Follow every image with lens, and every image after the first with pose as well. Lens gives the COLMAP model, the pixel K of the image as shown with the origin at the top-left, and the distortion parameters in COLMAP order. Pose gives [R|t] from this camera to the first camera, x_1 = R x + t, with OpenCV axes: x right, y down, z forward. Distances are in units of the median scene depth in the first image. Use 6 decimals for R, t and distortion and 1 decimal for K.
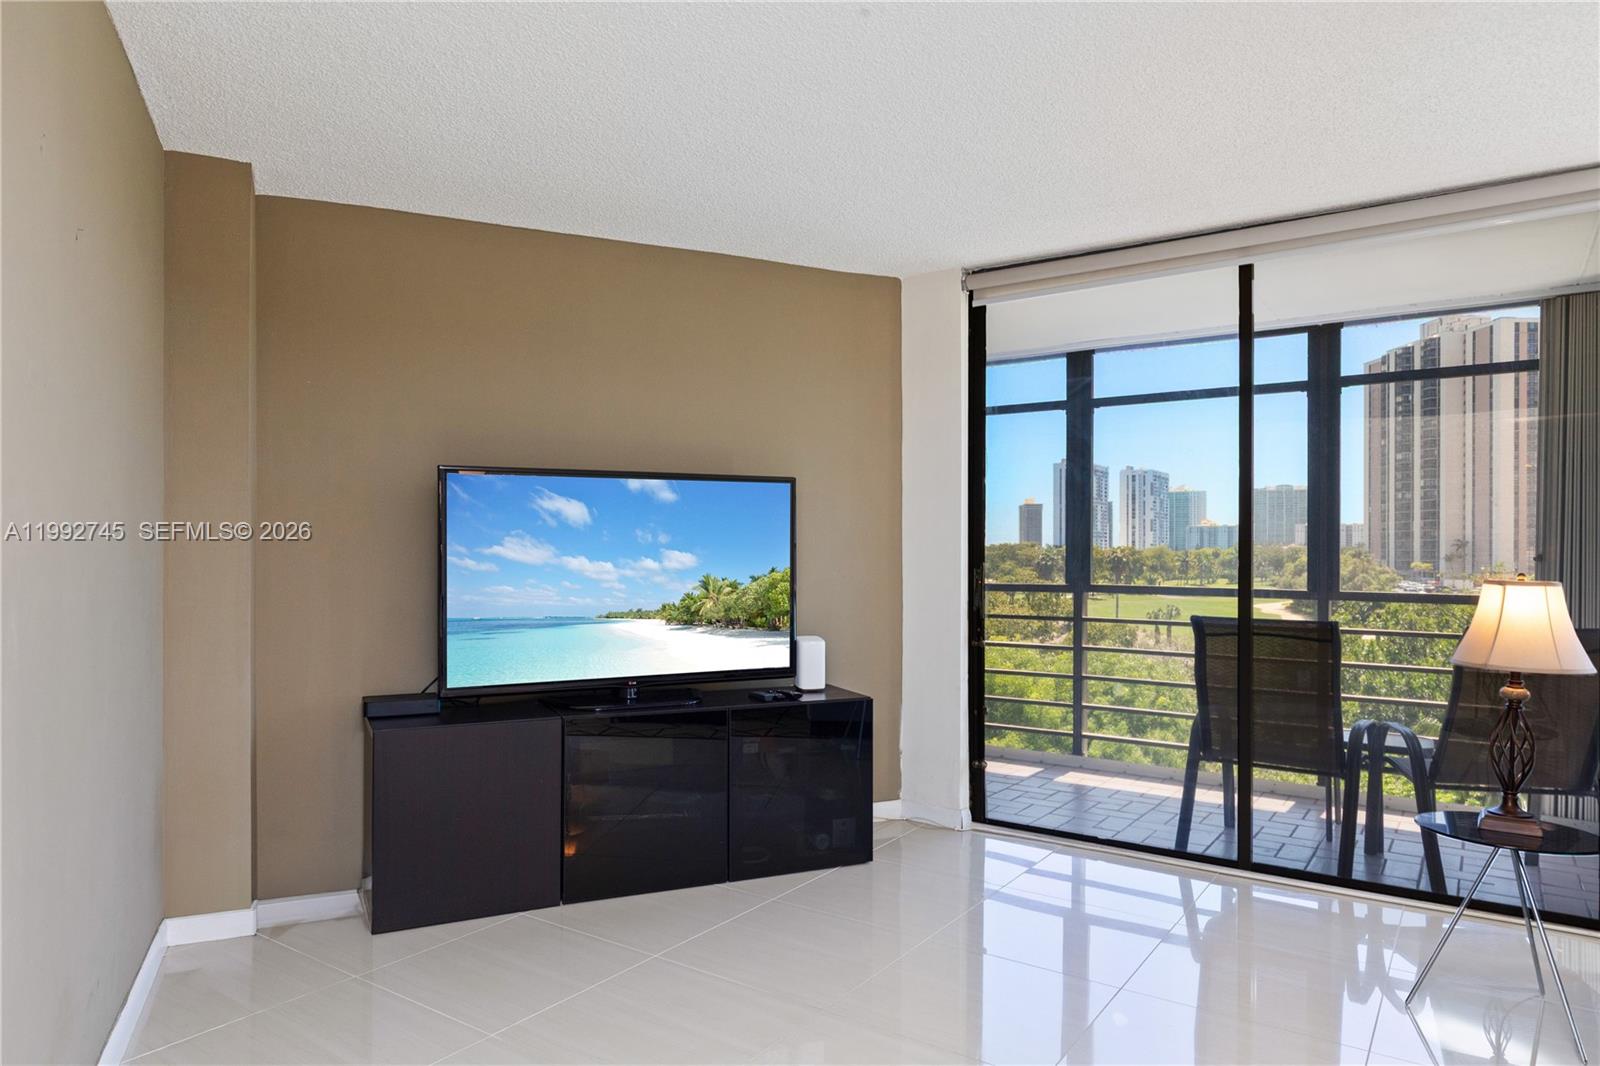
lens RADIAL K [[999.1, 0, 792.0], [0, 999.1, 552.8], [0, 0, 1]] dist [0.019155, 0.005283]
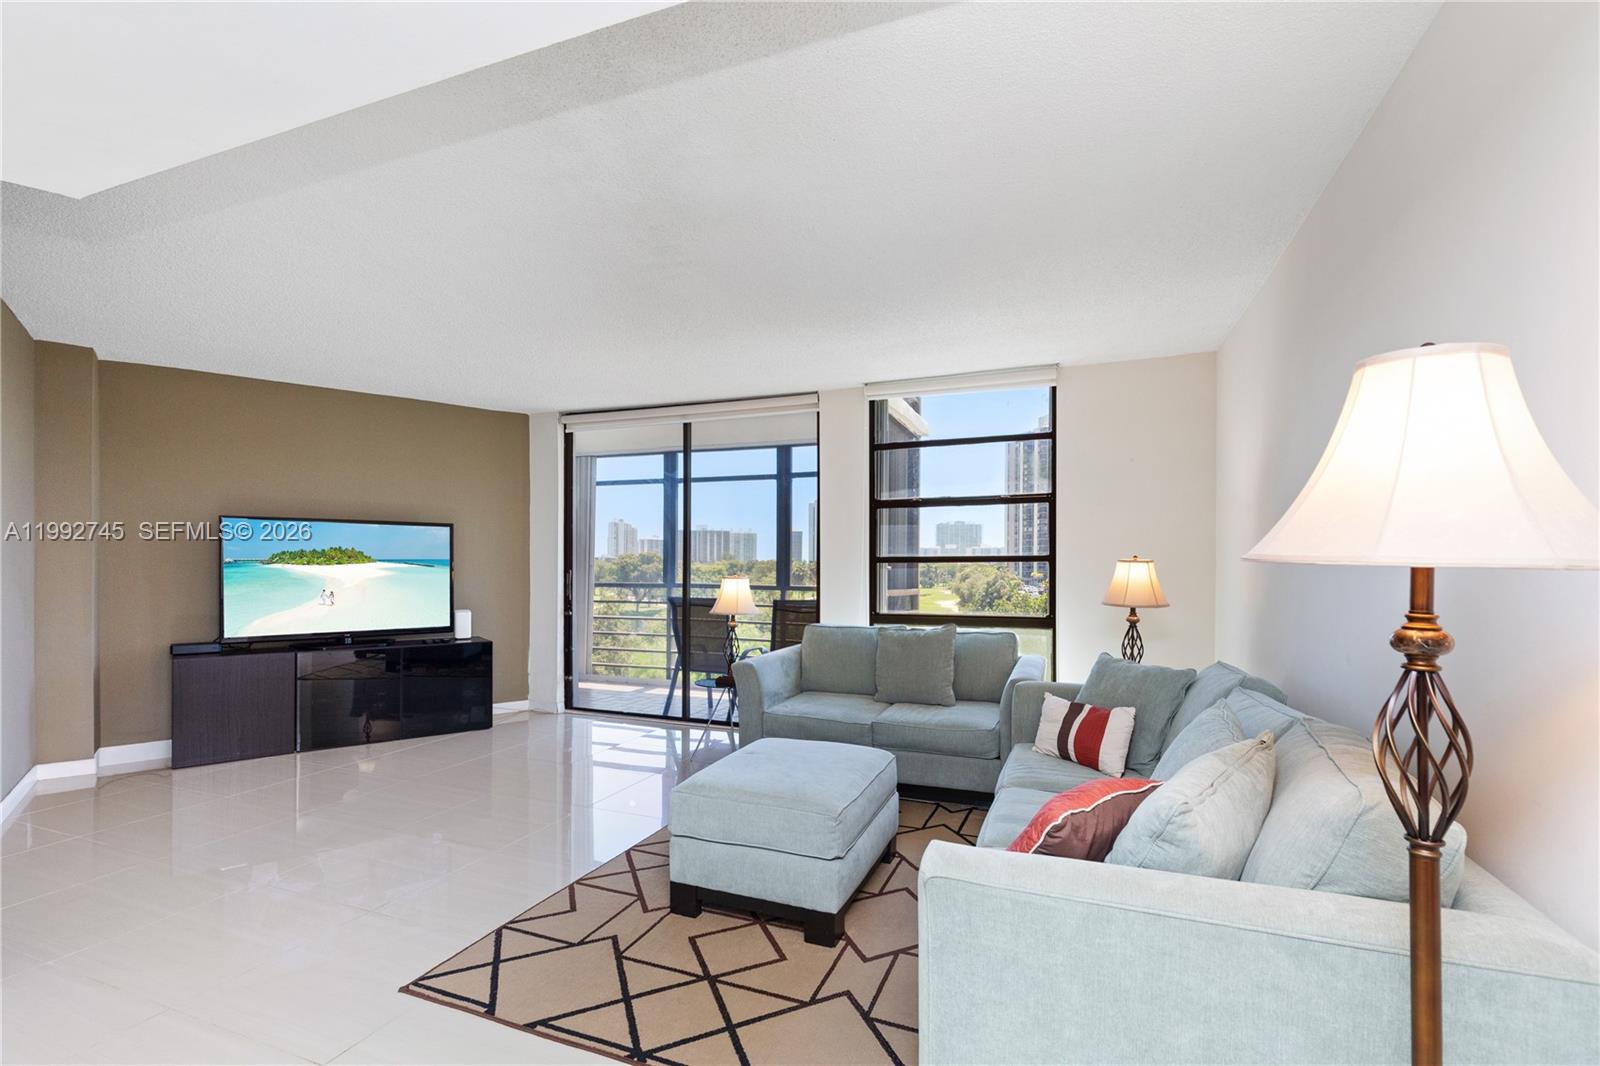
lens RADIAL K [[728.9, 0, 788.6], [0, 728.9, 569.3], [0, 0, 1]] dist [0.016721, -0.000919]
pose [[0.975491, 0.002818, 0.220019, 0.279630], [-0.003792, 0.999985, 0.004007, 0.001361], [-0.220005, -0.004743, 0.975487, -0.409720]]
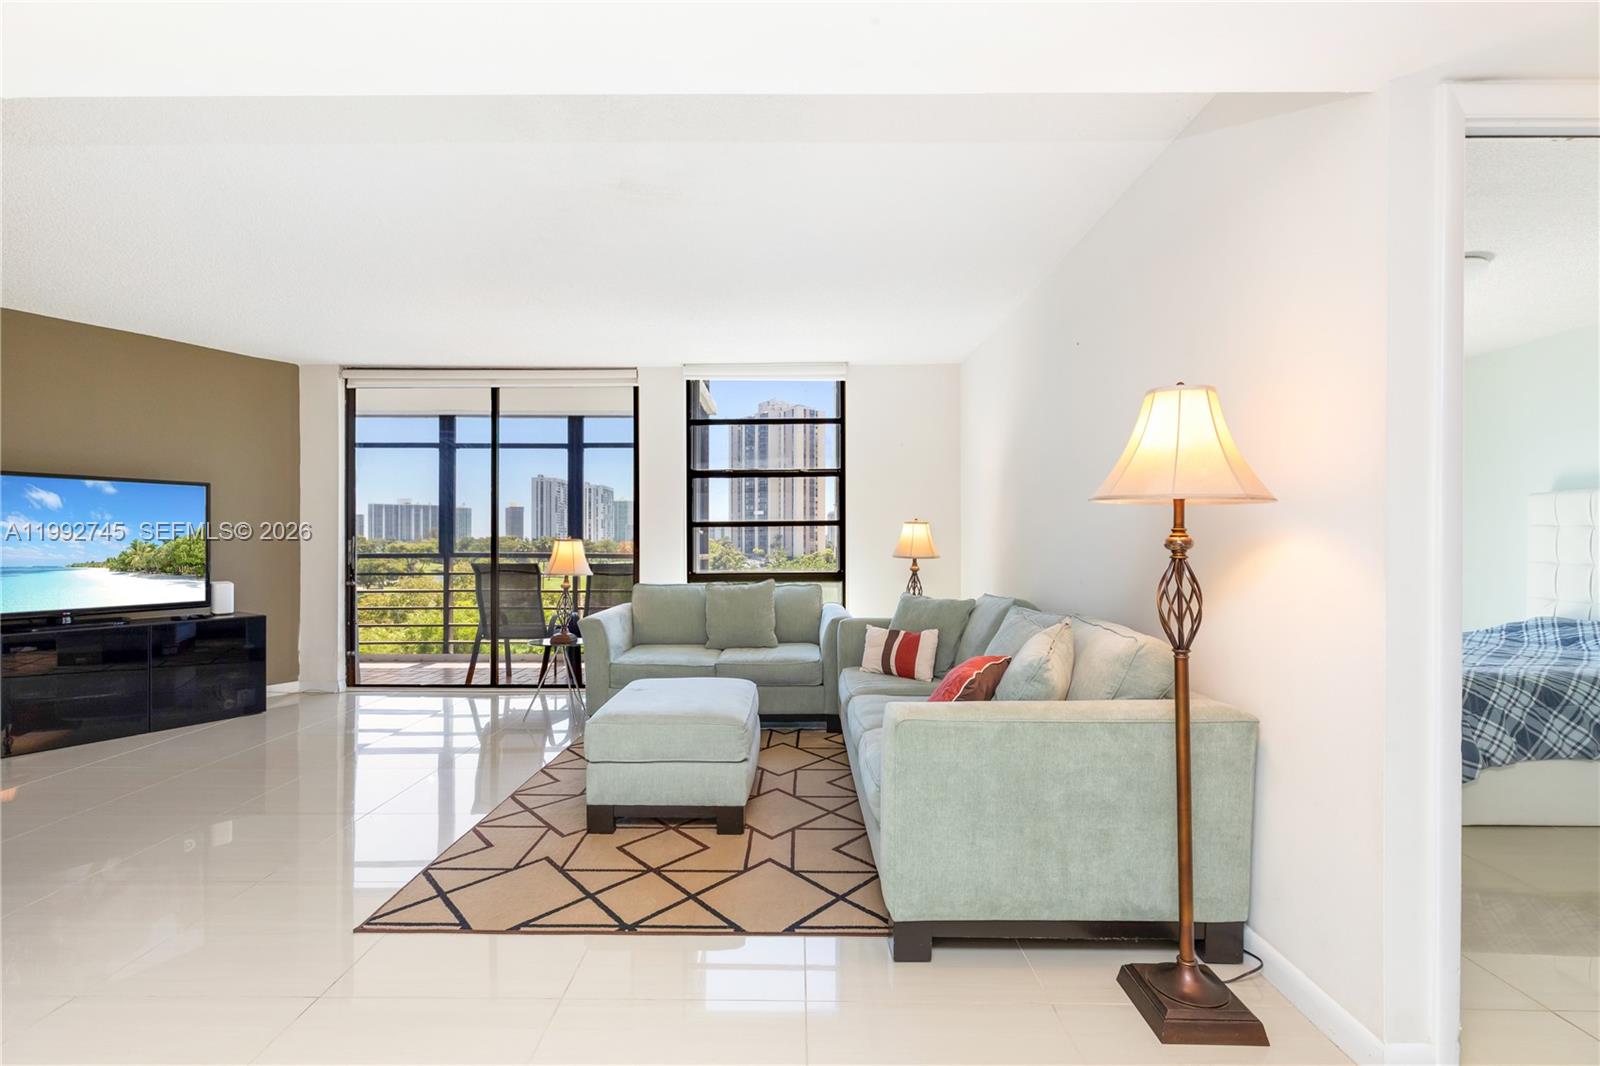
lens RADIAL K [[728.9, 0, 782.8], [0, 728.9, 539.6], [0, 0, 1]] dist [0.016721, -0.000919]
pose [[0.834878, -0.000084, 0.550436, 0.109221], [0.003183, 0.999984, -0.004676, 0.022526], [-0.550427, 0.005655, 0.834864, -0.452944]]
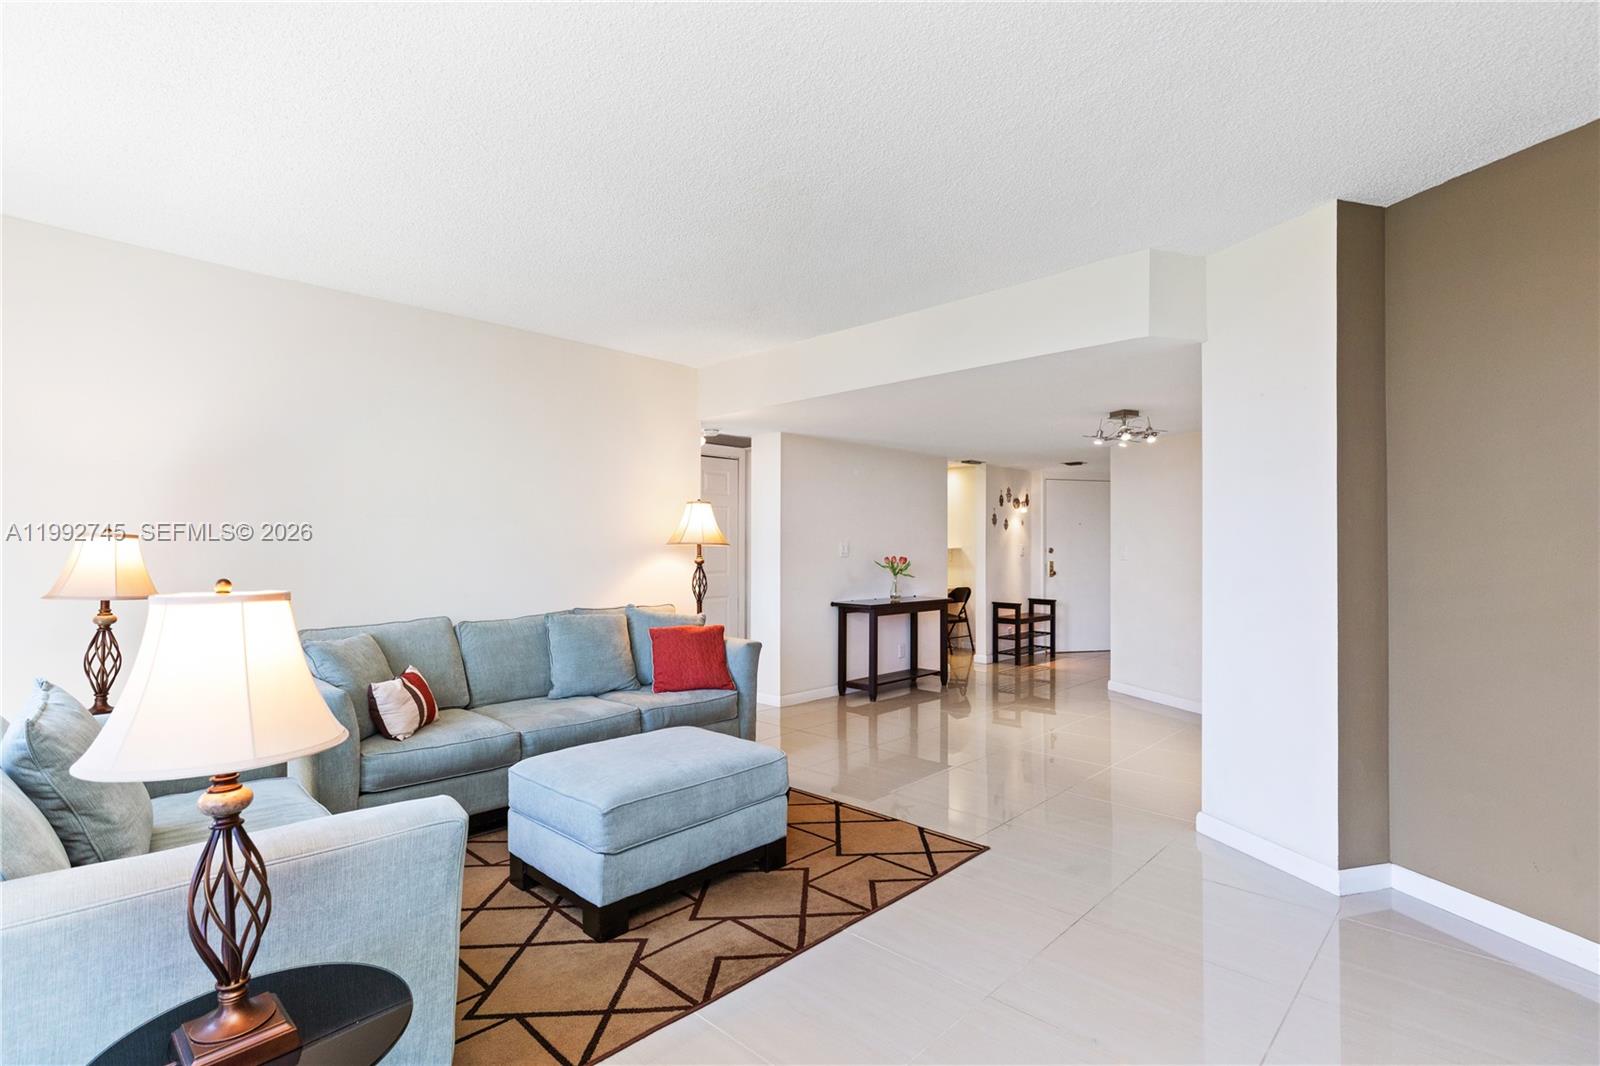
lens RADIAL K [[756.6, 0, 779.6], [0, 756.6, 543.2], [0, 0, 1]] dist [0.005560, 0.000052]
pose [[-0.984473, -0.005369, 0.175453, 0.209046], [-0.005225, 0.999986, 0.001280, -0.003852], [-0.175457, 0.000344, -0.984487, 0.812447]]
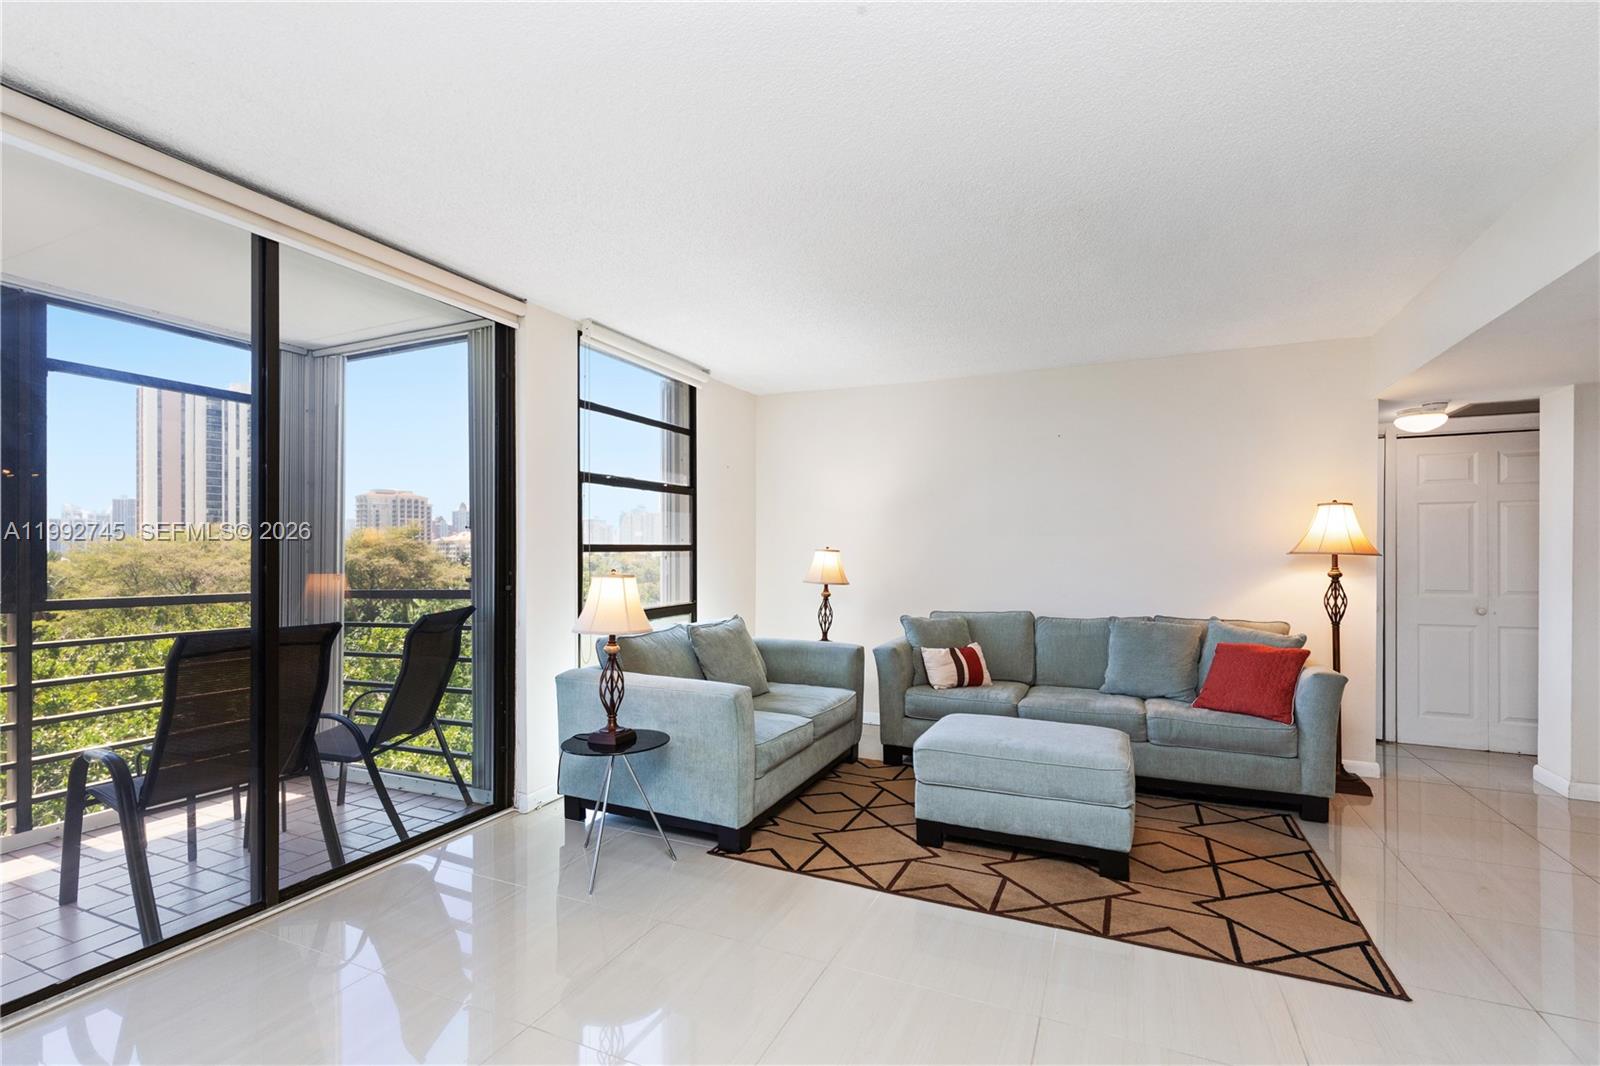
lens RADIAL K [[728.9, 0, 791.8], [0, 728.9, 554.8], [0, 0, 1]] dist [0.016721, -0.000919]
pose [[-0.171732, -0.003935, 0.985136, -0.242209], [0.003348, 0.999984, 0.004578, -0.005239], [-0.985138, 0.004085, -0.171716, 0.554182]]
